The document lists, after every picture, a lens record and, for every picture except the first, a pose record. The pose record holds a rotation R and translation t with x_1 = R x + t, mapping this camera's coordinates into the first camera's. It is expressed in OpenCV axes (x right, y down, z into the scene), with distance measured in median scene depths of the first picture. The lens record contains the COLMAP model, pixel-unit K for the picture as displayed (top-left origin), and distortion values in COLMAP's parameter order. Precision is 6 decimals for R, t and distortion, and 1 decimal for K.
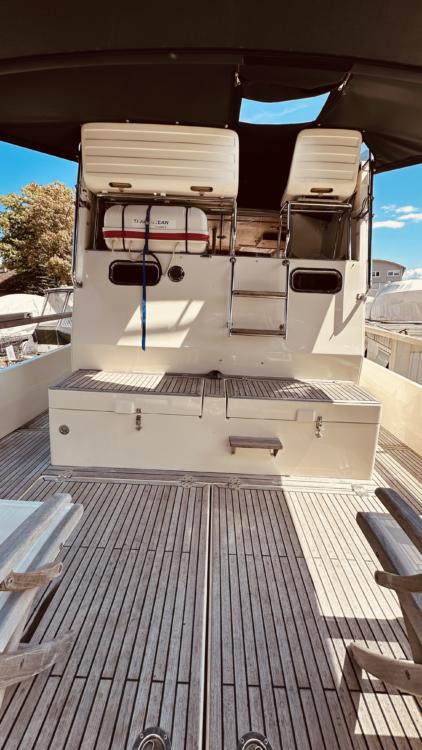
lens RADIAL K [[306.8, 0, 210.8], [0, 306.8, 373.3], [0, 0, 1]] dist [0.011002, 0.000311]
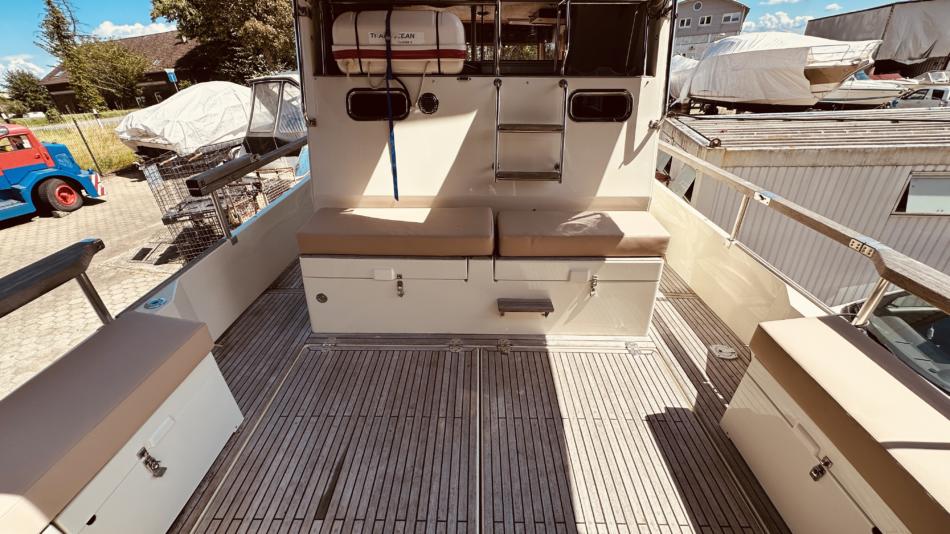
lens RADIAL K [[388.6, 0, 473.4], [0, 388.6, 268.8], [0, 0, 1]] dist [0.011002, 0.000311]
pose [[0.999231, -0.036062, -0.015414, 0.007390], [0.038719, 0.969660, 0.241373, -0.172035], [0.006242, -0.241784, 0.970310, -0.129868]]
